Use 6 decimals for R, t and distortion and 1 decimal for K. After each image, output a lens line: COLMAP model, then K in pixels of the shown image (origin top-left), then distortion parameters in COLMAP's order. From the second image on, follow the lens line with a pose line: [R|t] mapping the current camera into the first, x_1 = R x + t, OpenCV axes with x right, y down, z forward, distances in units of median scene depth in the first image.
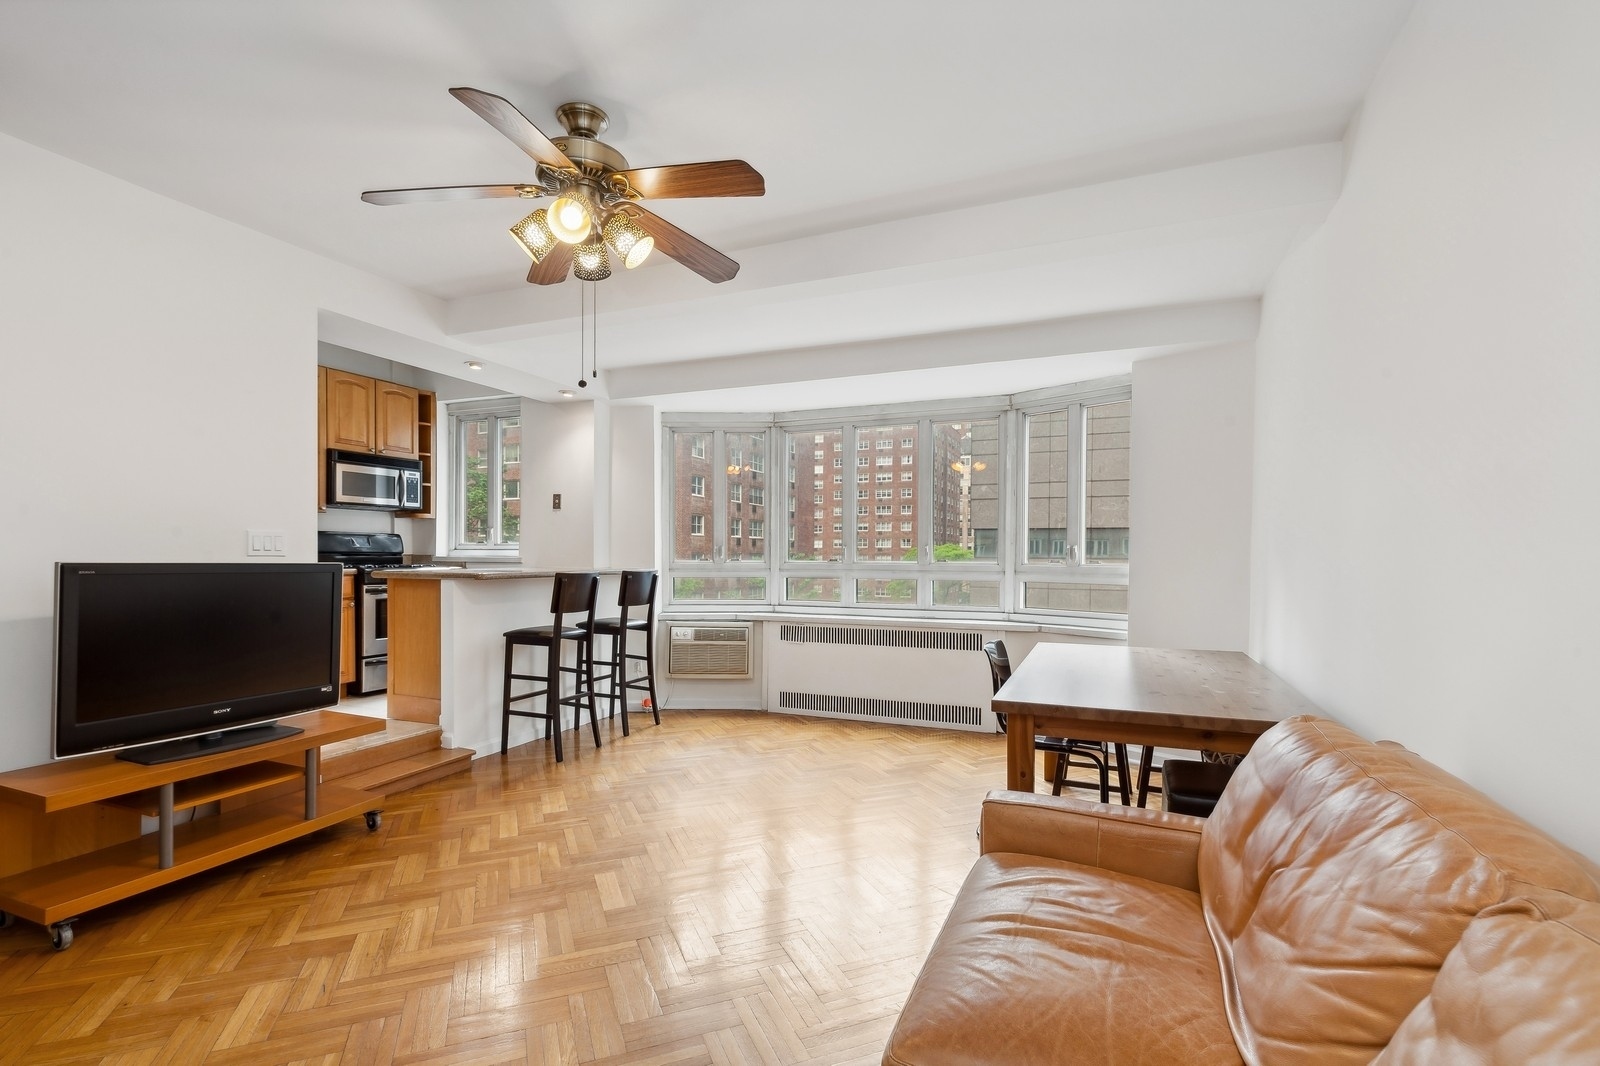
lens RADIAL K [[733.1, 0, 793.4], [0, 733.1, 559.3], [0, 0, 1]] dist [-0.001421, -0.000658]
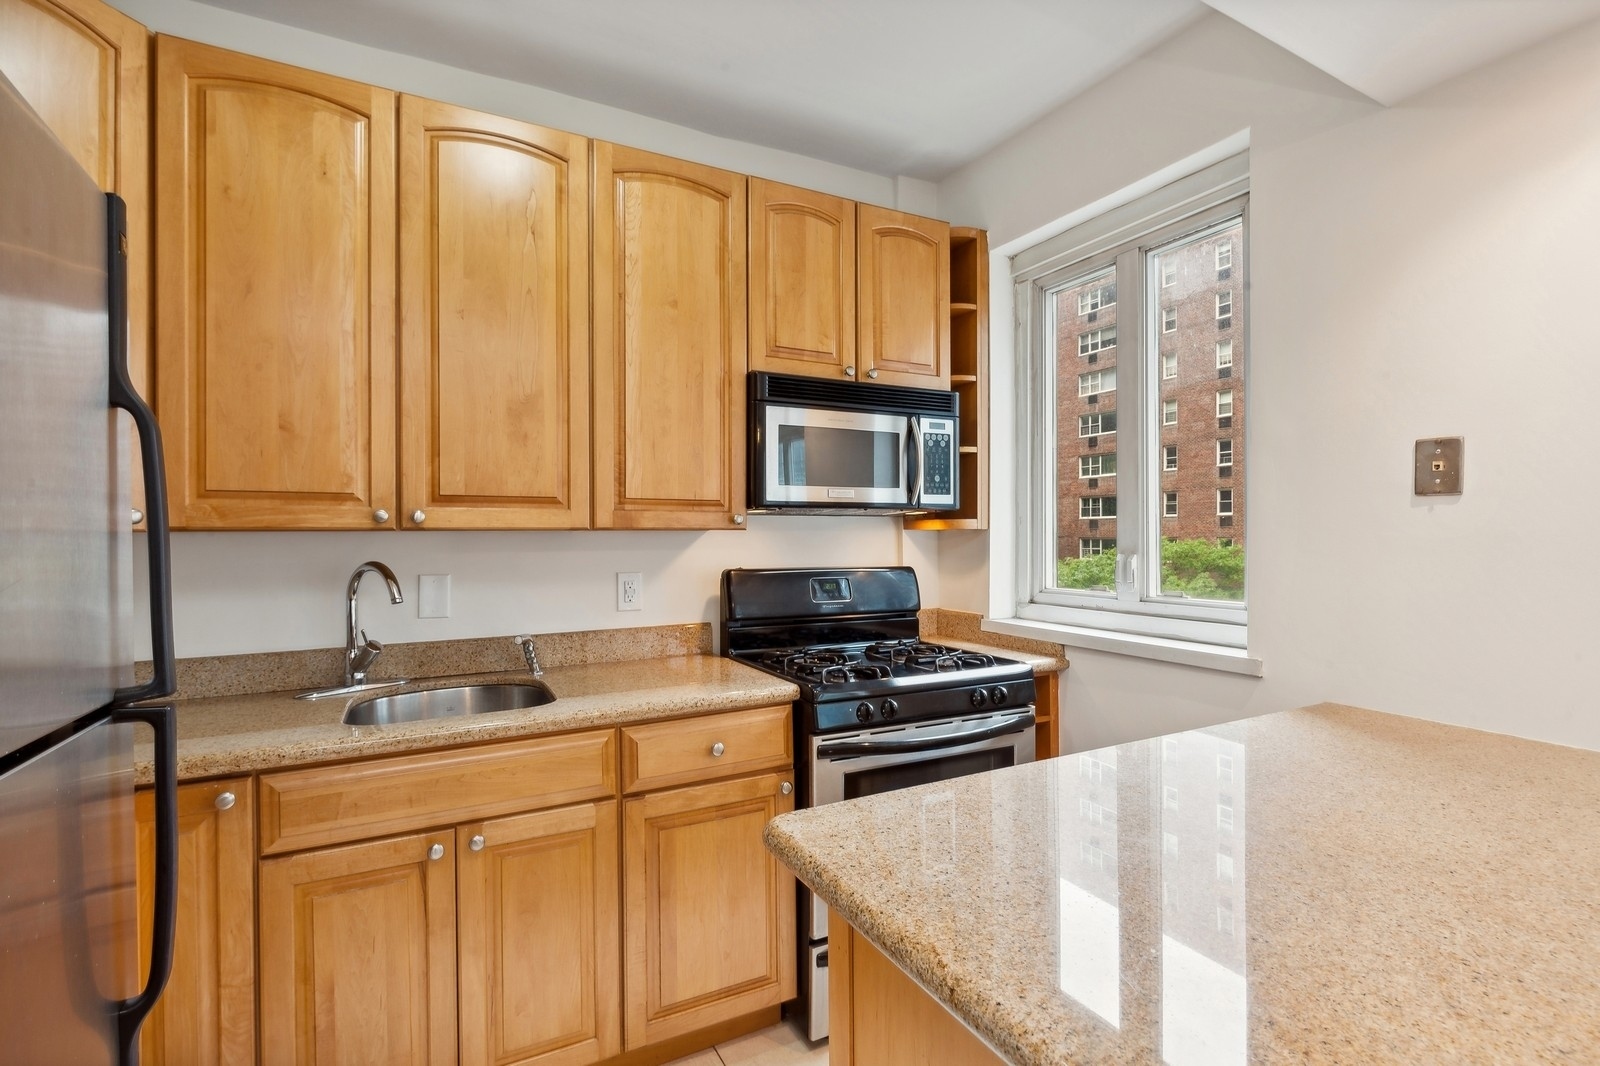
lens RADIAL K [[733.1, 0, 794.8], [0, 733.1, 539.1], [0, 0, 1]] dist [-0.001421, -0.000658]
pose [[0.780674, -0.005019, -0.624919, -0.322687], [0.002717, 0.999986, -0.004638, -0.050143], [0.624933, 0.001922, 0.780676, 0.622806]]
